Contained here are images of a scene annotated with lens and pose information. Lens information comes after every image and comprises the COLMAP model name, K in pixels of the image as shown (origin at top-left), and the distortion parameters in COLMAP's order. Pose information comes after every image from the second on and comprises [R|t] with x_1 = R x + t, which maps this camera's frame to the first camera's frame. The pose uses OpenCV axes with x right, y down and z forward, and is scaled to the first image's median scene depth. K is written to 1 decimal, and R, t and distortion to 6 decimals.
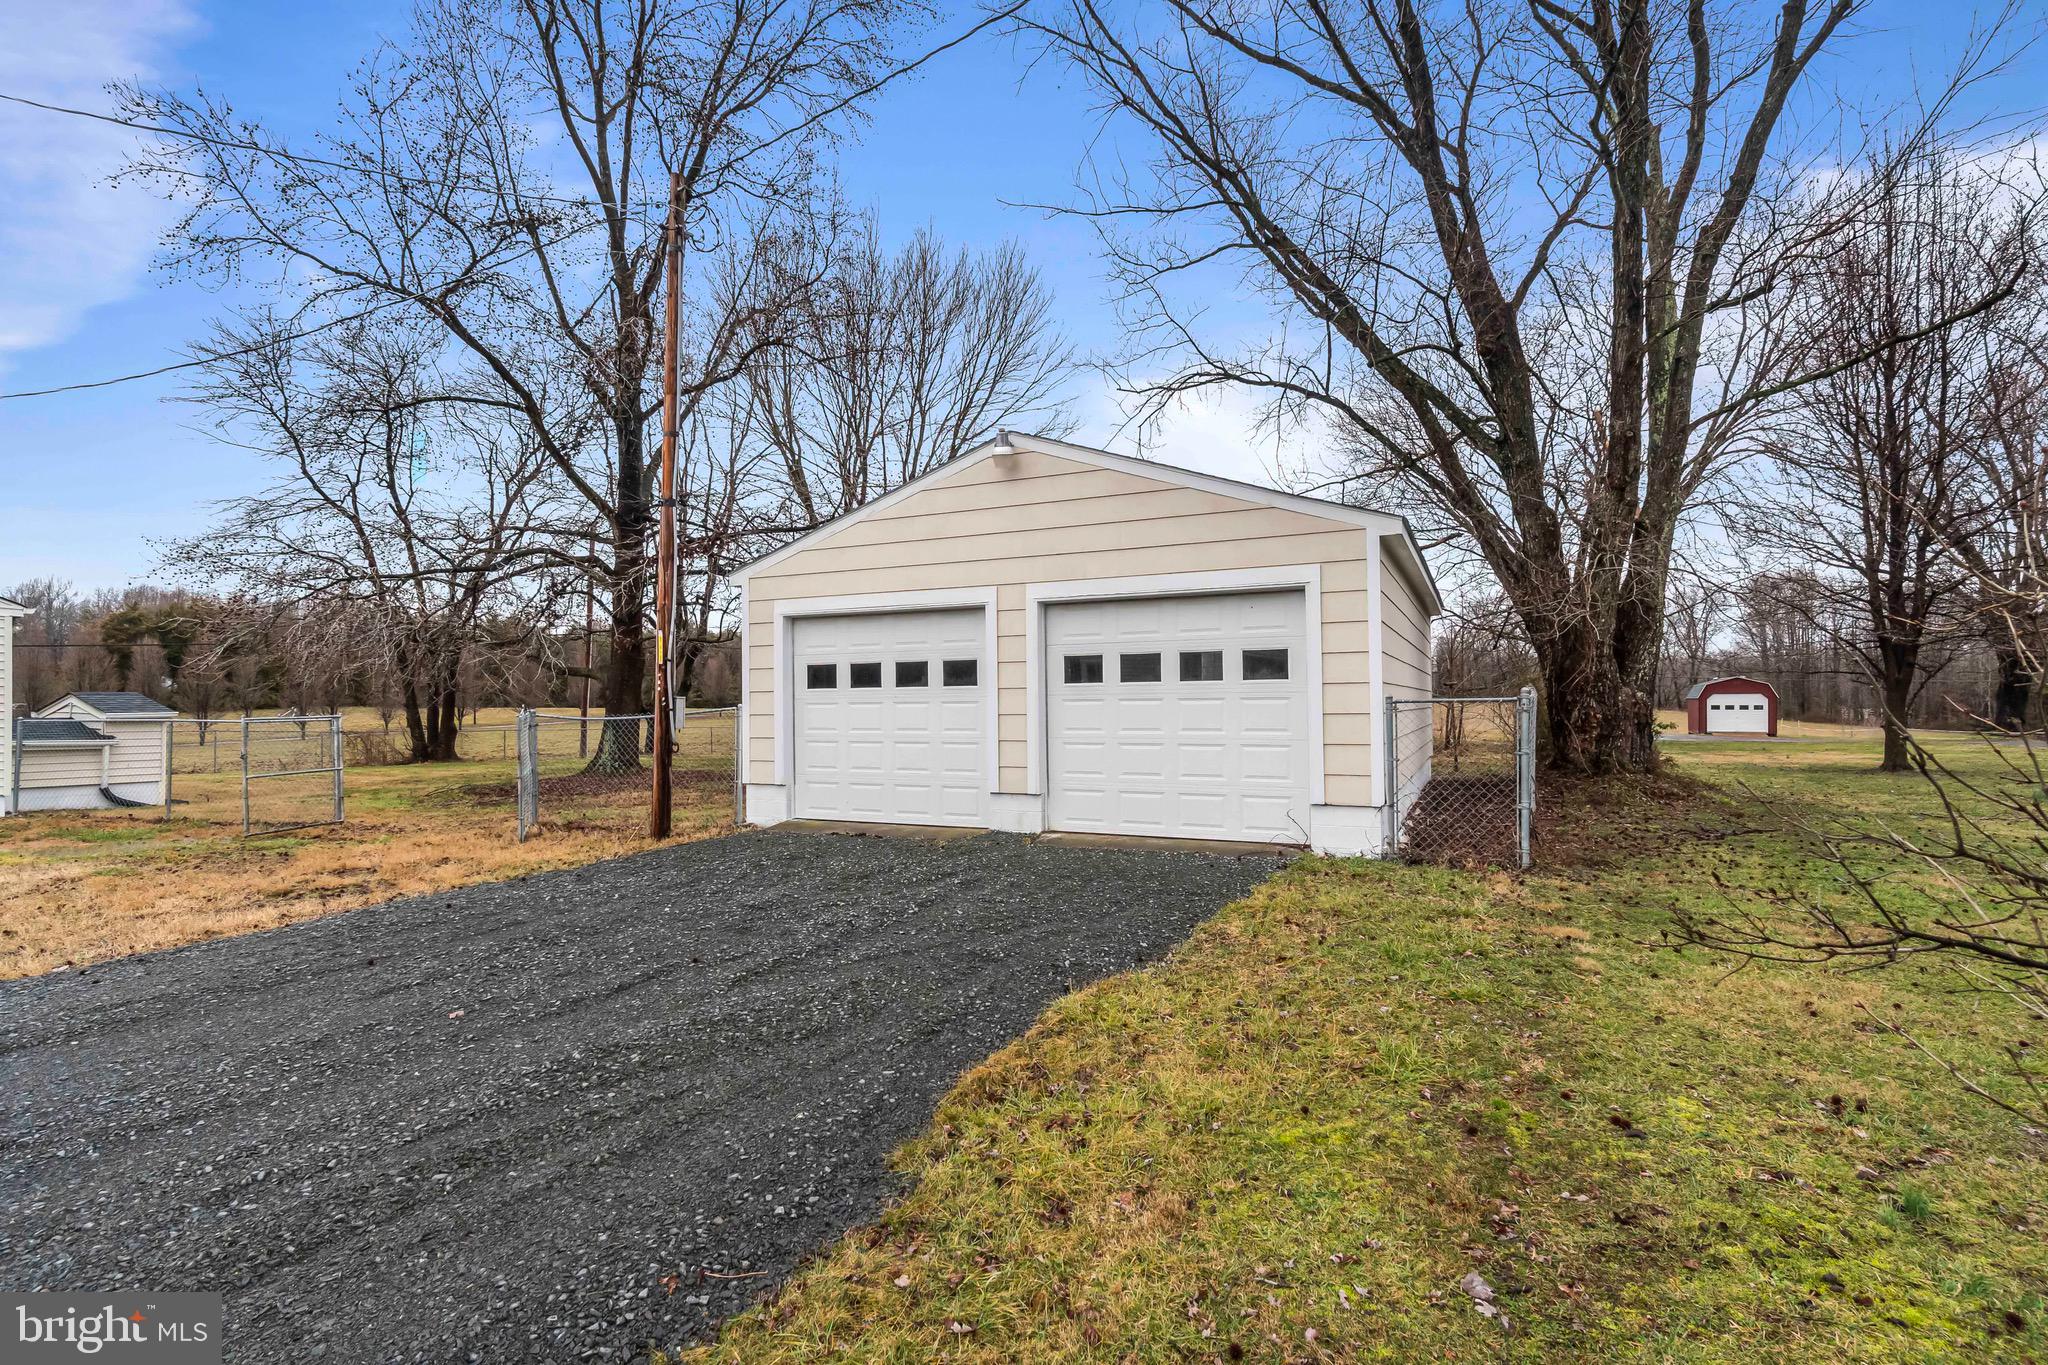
lens RADIAL K [[996.0, 0, 1024.0], [0, 996.0, 682.5], [0, 0, 1]] dist [0.001232, 0.000132]
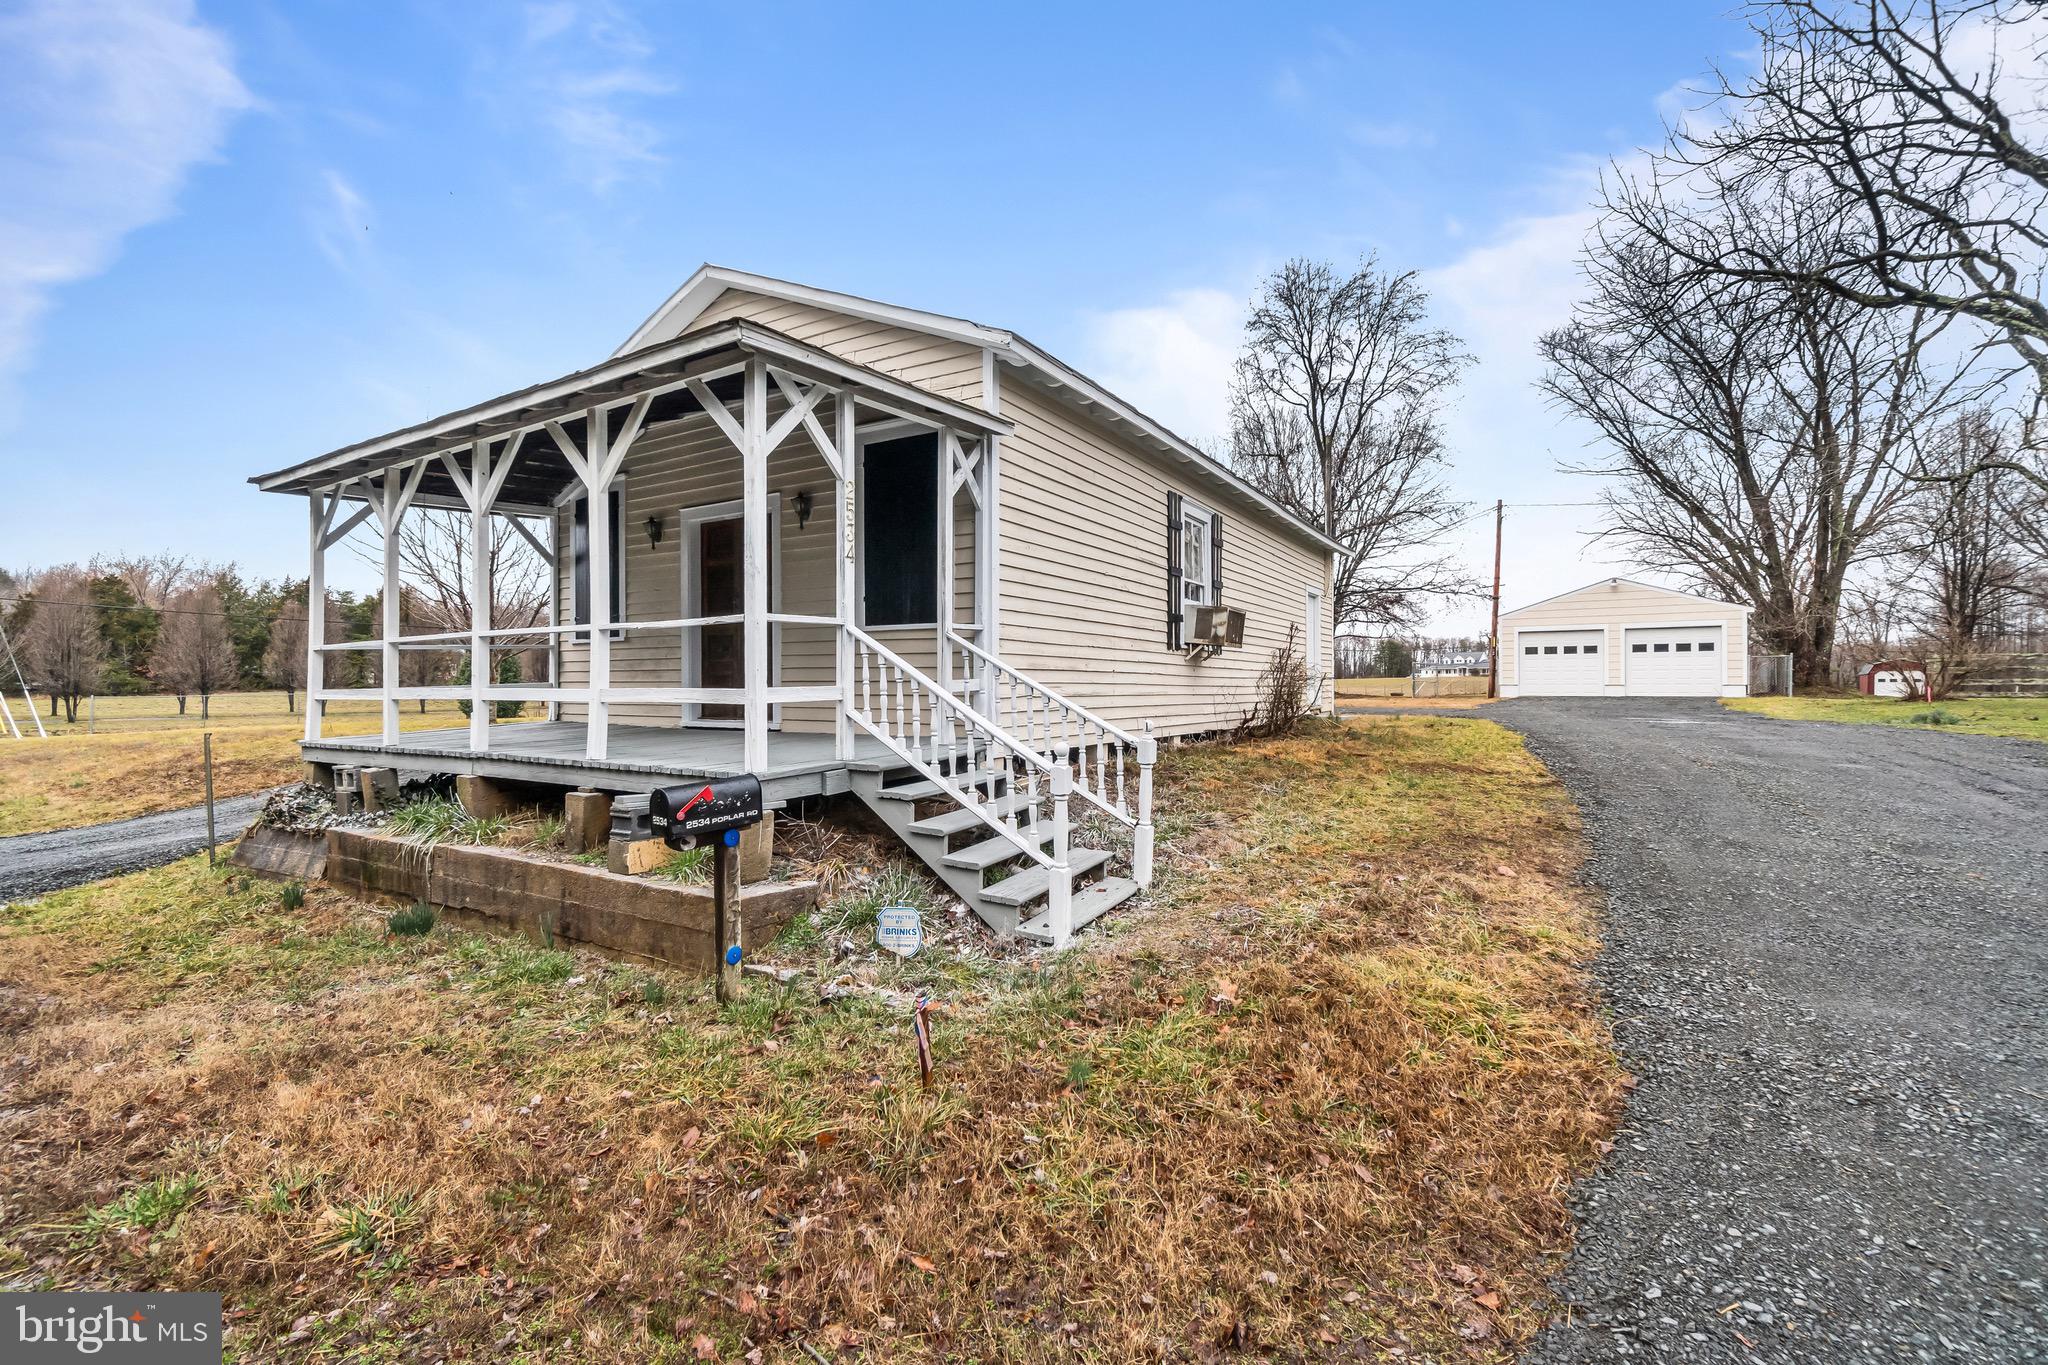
lens RADIAL K [[880.1, 0, 994.6], [0, 880.1, 688.1], [0, 0, 1]] dist [-0.002325, -0.000421]
pose [[0.981182, 0.006315, -0.192981, -0.950971], [-0.001758, 0.999716, 0.023777, 0.034511], [0.193076, -0.022991, 0.980914, -1.484786]]
